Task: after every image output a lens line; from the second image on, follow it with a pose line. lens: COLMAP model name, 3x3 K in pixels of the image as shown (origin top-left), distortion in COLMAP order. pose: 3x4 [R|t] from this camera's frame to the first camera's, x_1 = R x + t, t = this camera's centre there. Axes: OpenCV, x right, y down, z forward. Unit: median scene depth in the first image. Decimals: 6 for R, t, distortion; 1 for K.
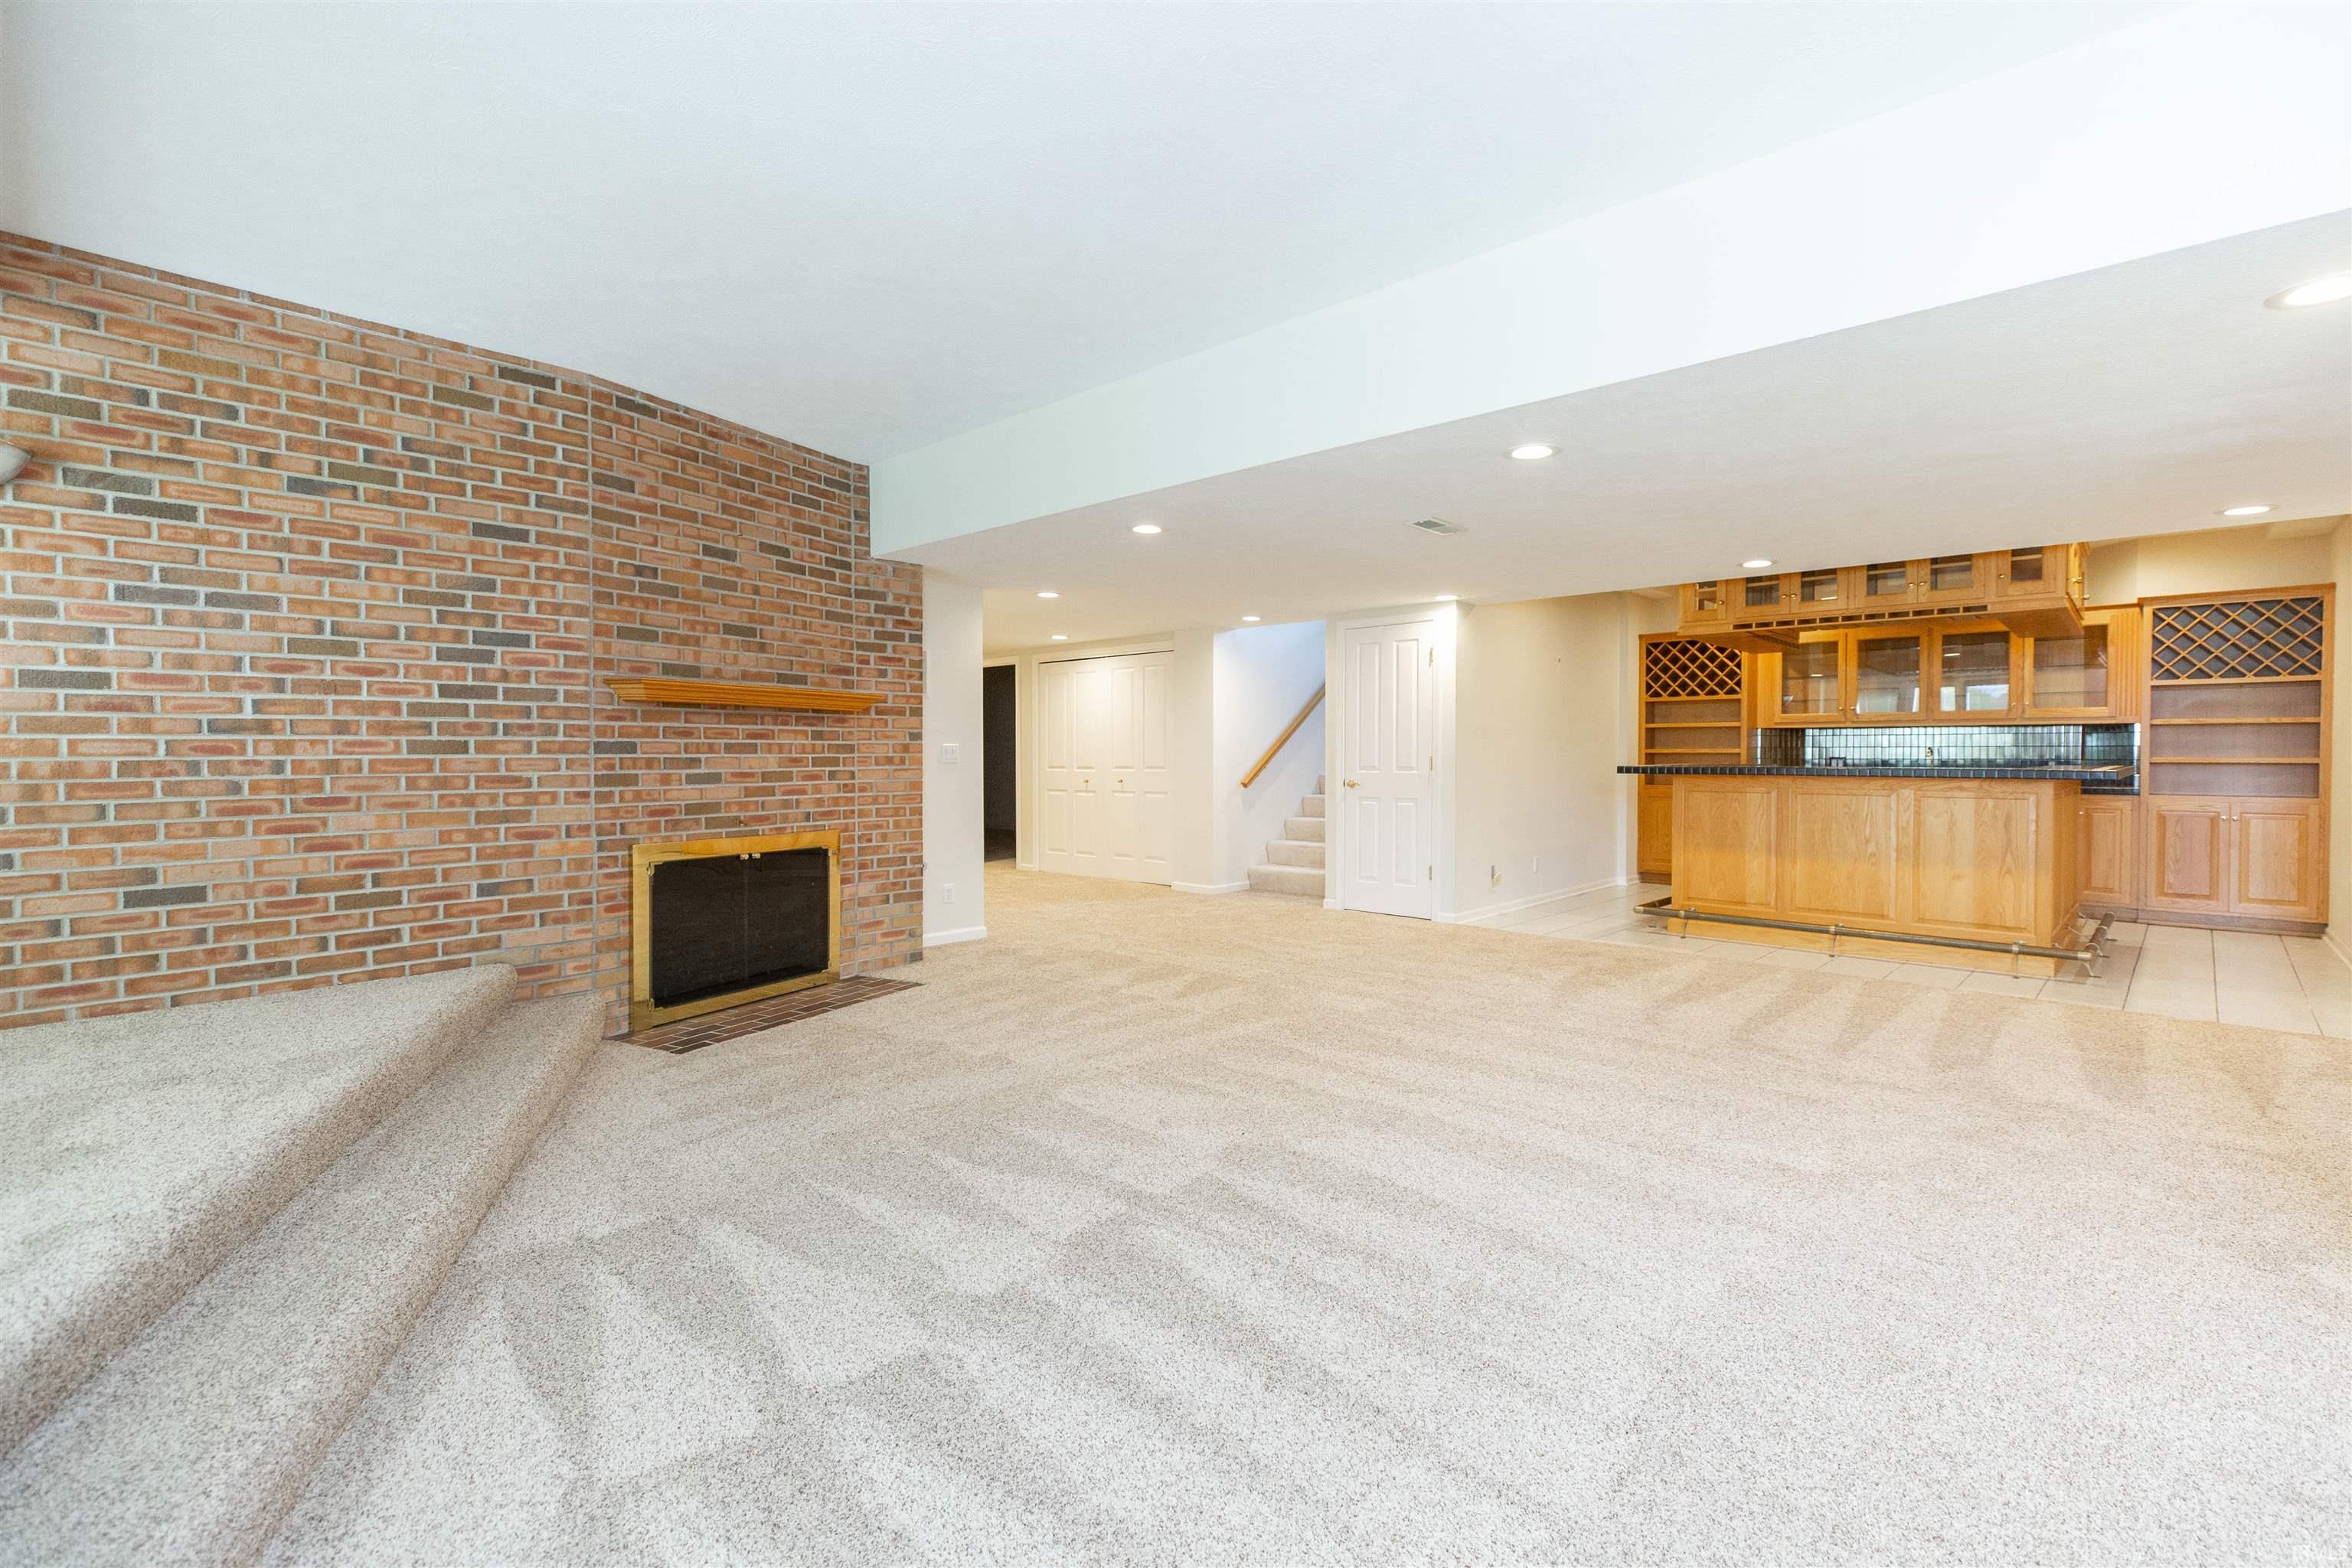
lens RADIAL K [[1080.3, 0, 1178.5], [0, 1080.3, 776.2], [0, 0, 1]] dist [0.002591, 0.000120]
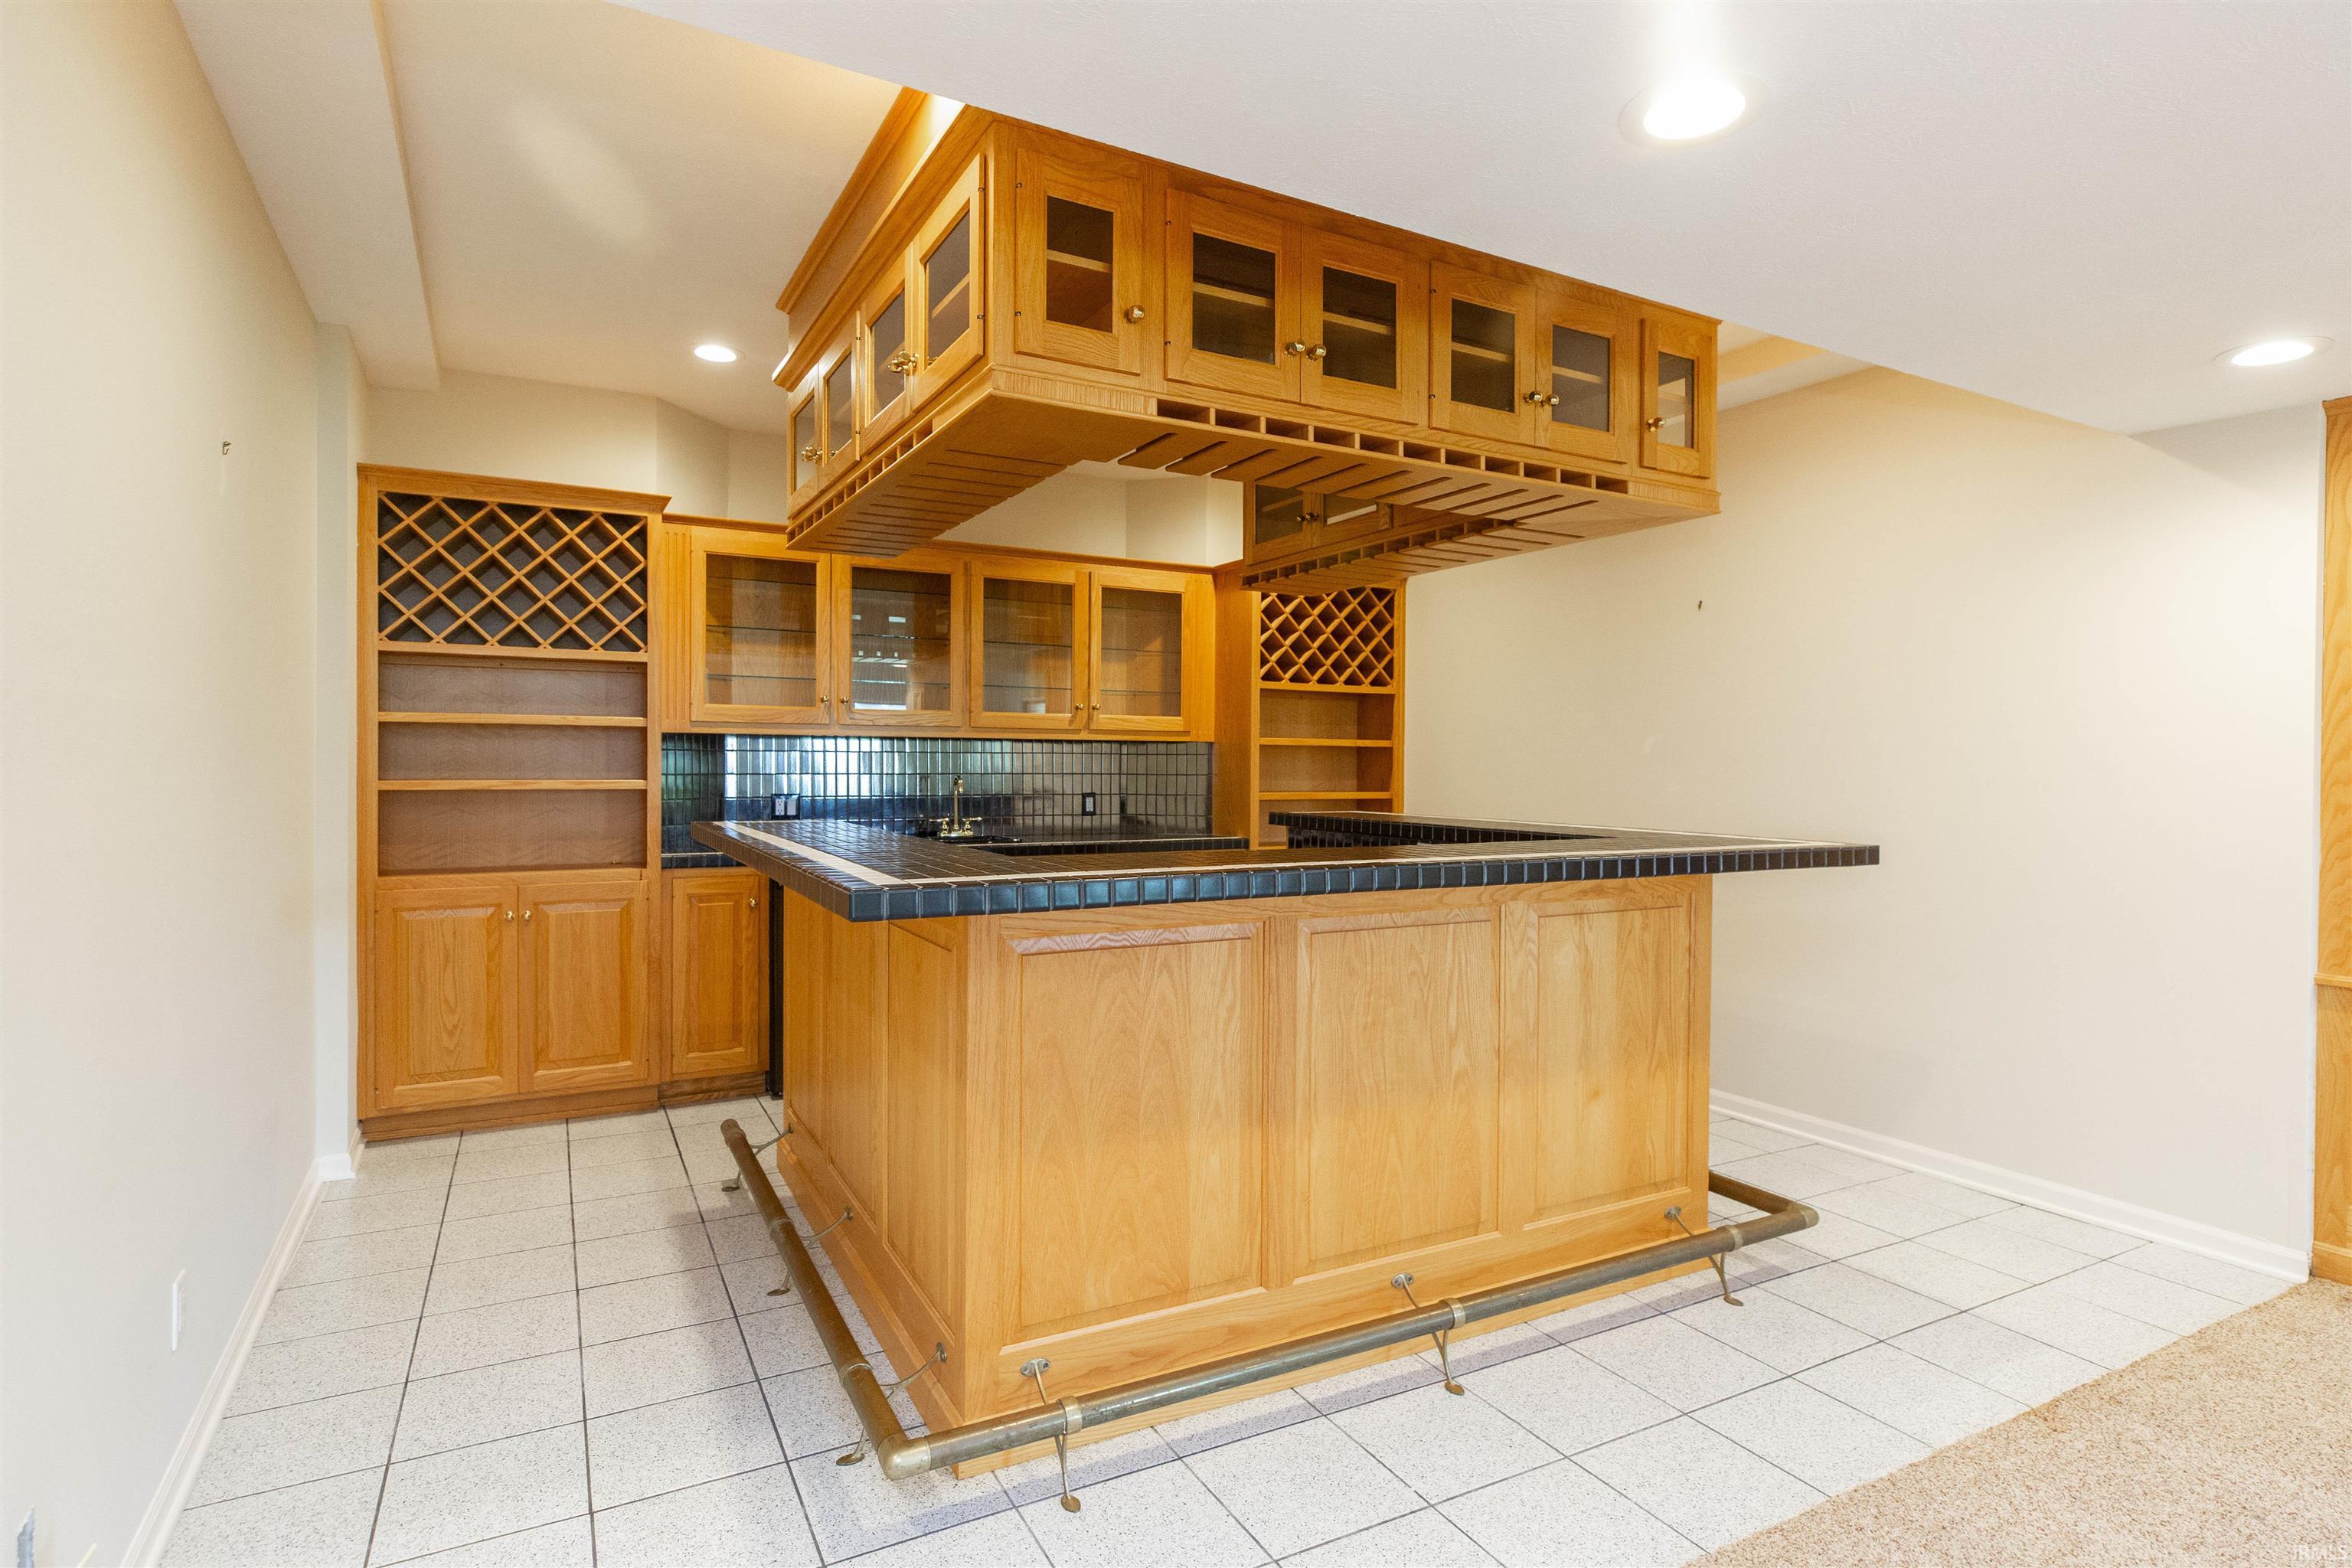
lens RADIAL K [[1252.5, 0, 1367.9], [0, 1252.5, 782.7], [0, 0, 1]] dist [-0.006972, -0.000918]
pose [[0.289909, -0.009224, 0.957010, 0.165419], [0.013643, 0.999892, 0.005504, -0.028515], [-0.956957, 0.011461, 0.290004, 0.734559]]
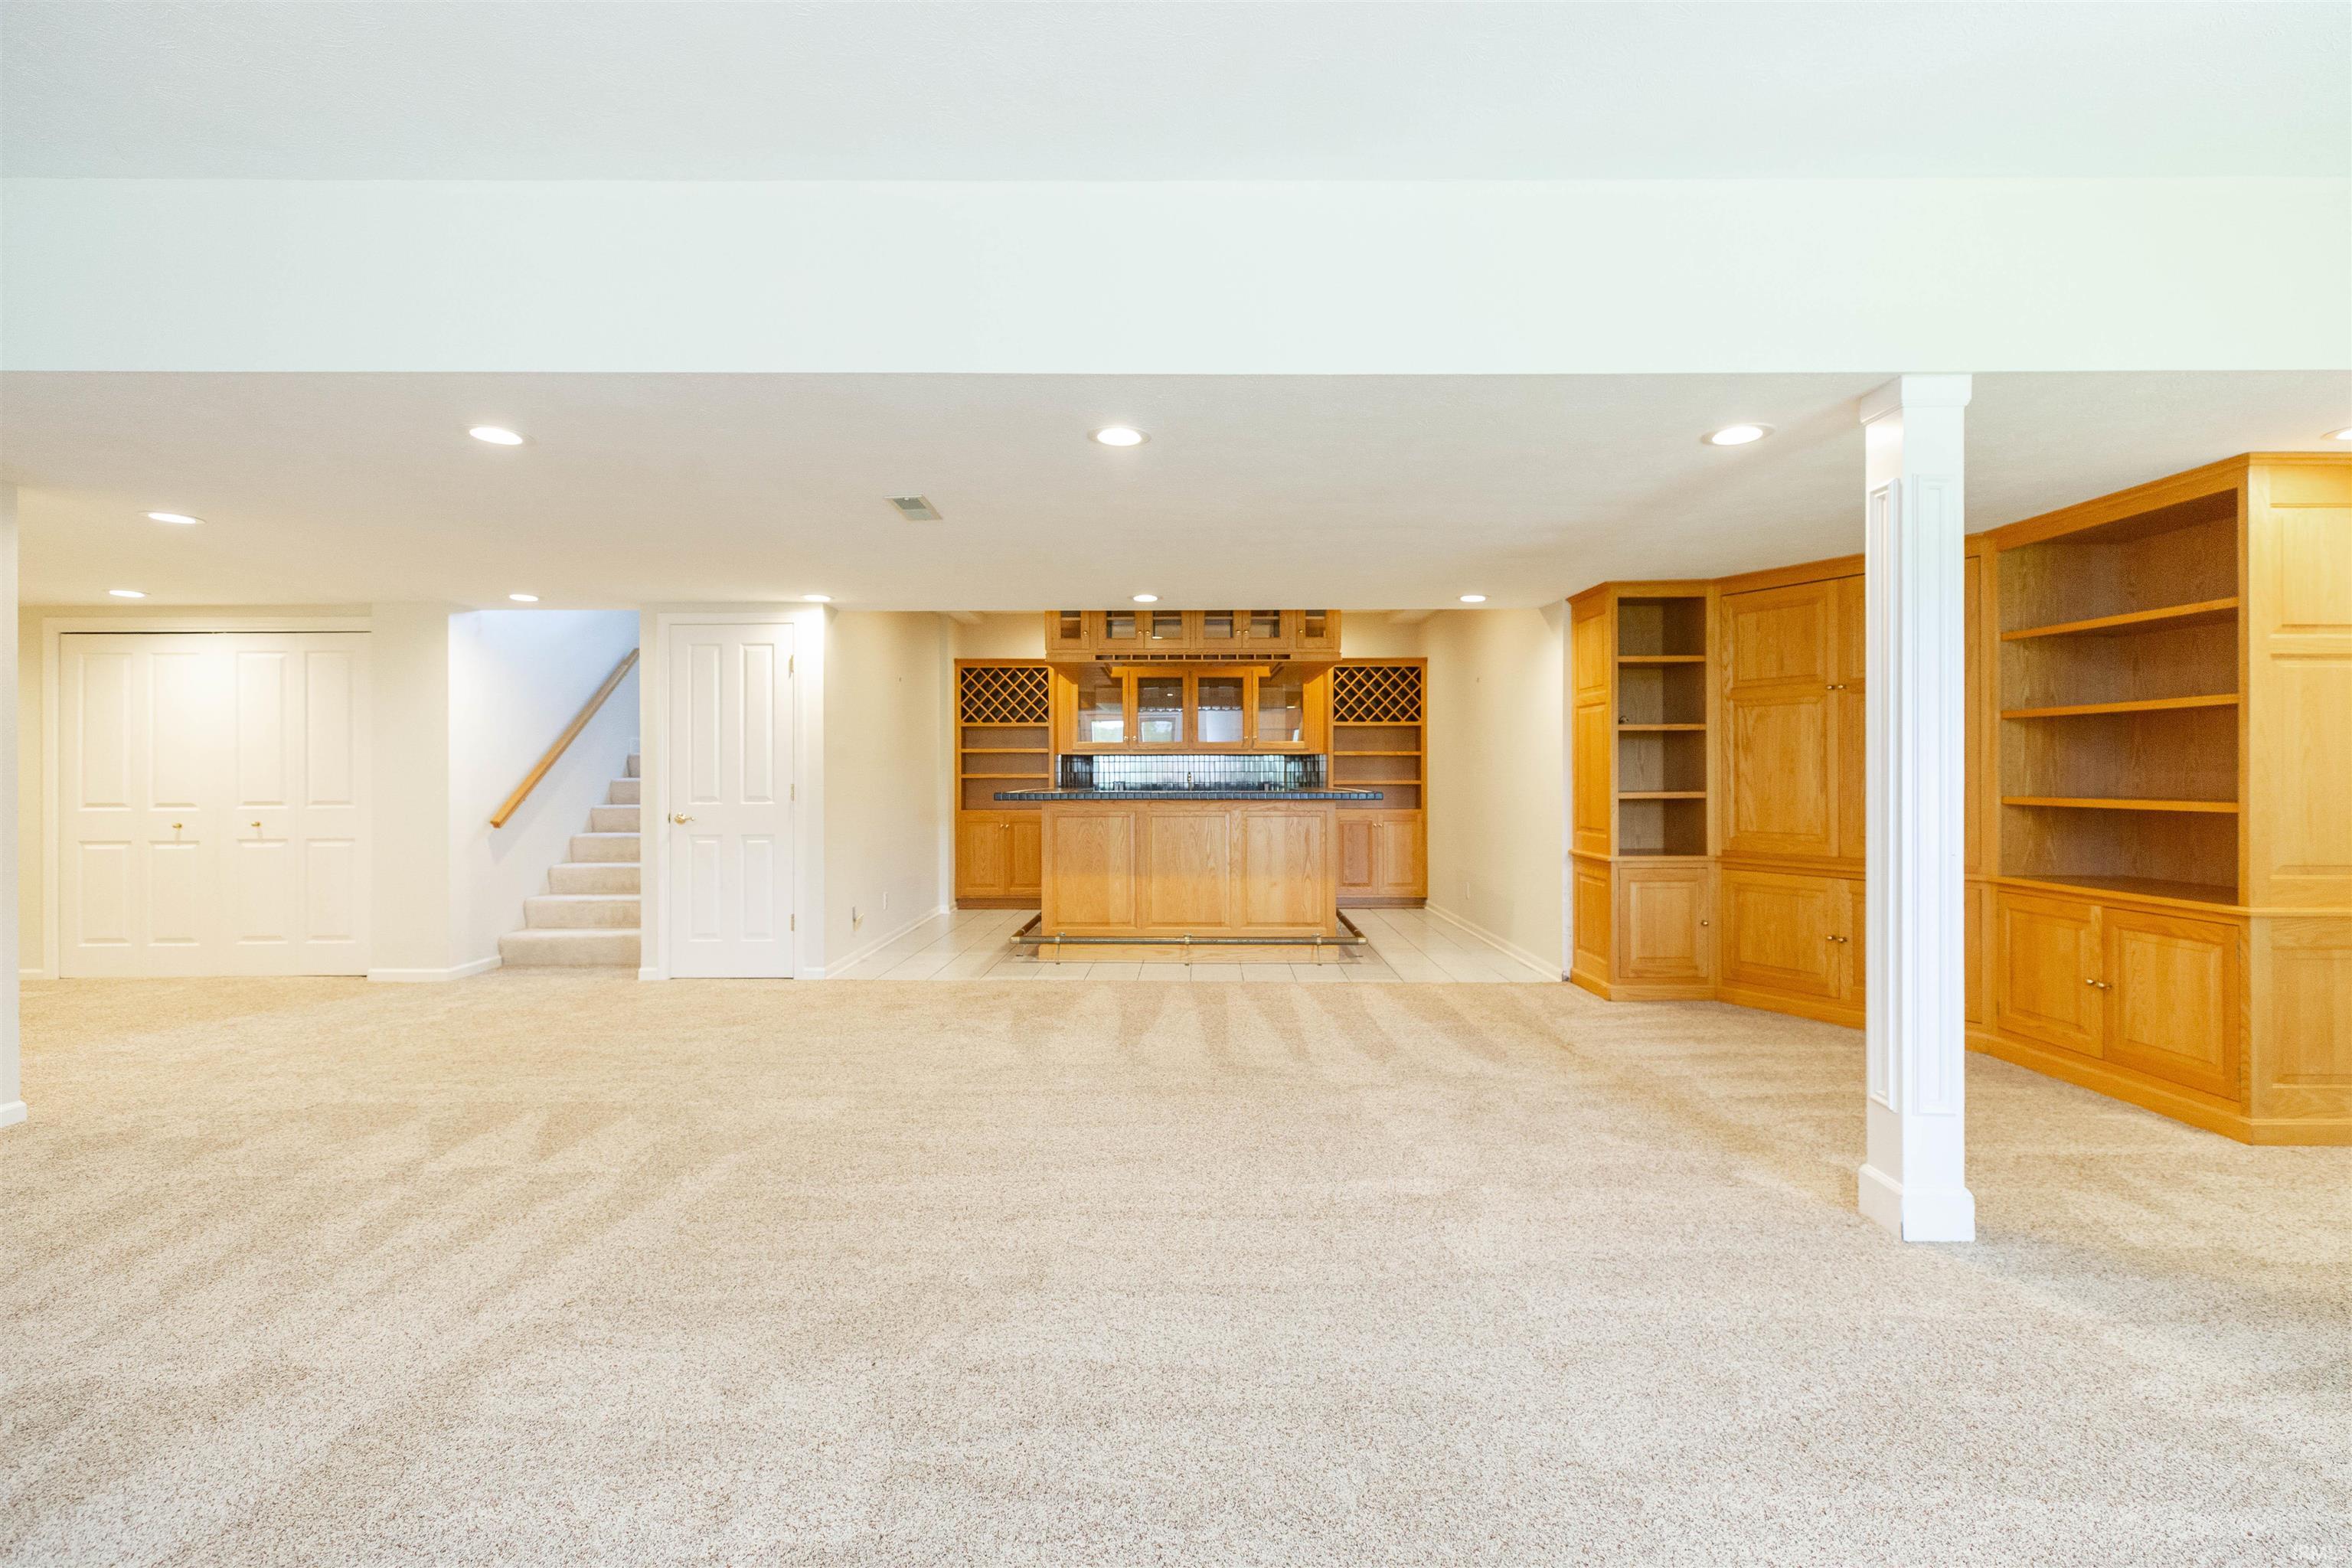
lens RADIAL K [[1082.1, 0, 1241.9], [0, 1082.1, 783.5], [0, 0, 1]] dist [0.003597, 0.000398]
pose [[0.723761, -0.007105, 0.690014, -0.088374], [0.016927, 0.999829, -0.007459, -0.006185], [-0.689843, 0.017079, 0.723758, 0.135868]]
